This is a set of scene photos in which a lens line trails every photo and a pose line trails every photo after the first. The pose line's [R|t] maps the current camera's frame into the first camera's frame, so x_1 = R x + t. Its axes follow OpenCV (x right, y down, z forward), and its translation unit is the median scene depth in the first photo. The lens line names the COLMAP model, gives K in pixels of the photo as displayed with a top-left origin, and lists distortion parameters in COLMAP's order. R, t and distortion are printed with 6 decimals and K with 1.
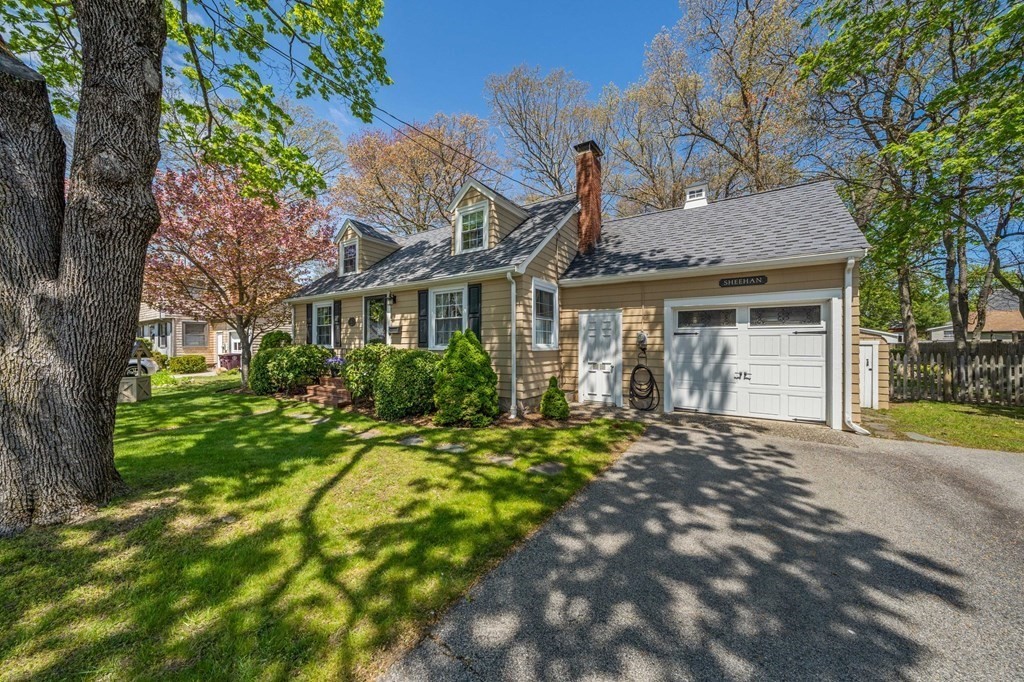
lens RADIAL K [[349.6, 0, 509.7], [0, 349.6, 345.2], [0, 0, 1]] dist [-0.002818, -0.000329]
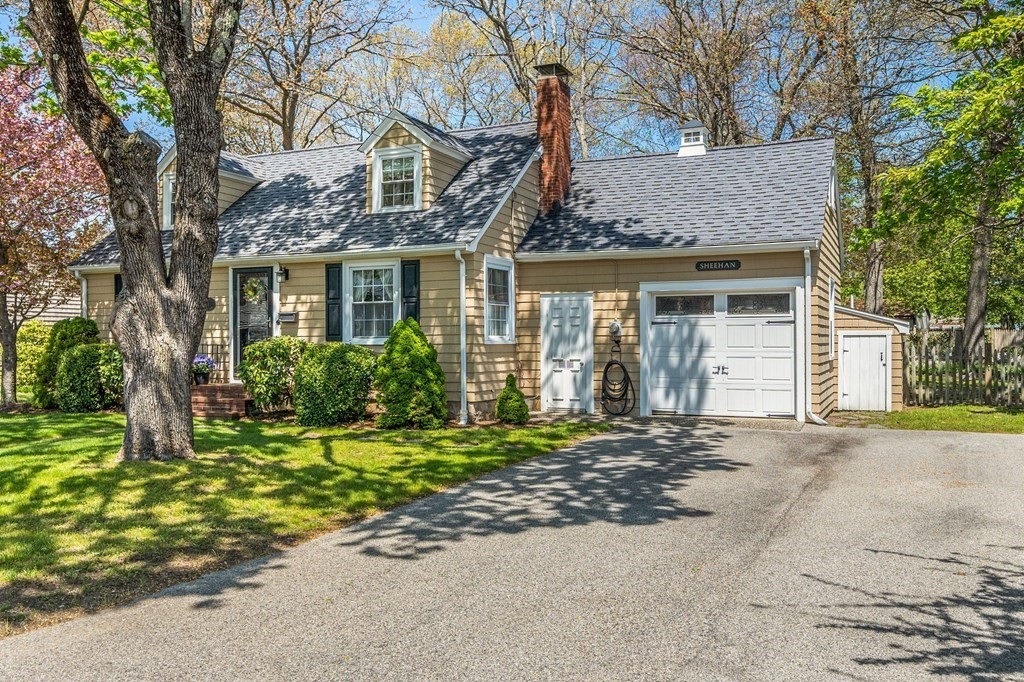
lens RADIAL K [[862.9, 0, 503.9], [0, 862.9, 340.6], [0, 0, 1]] dist [-0.002198, -0.000153]
pose [[0.989317, -0.004947, 0.145697, -0.172081], [0.005313, 0.999984, -0.002126, 0.011626], [-0.145684, 0.002877, 0.989327, -0.938376]]
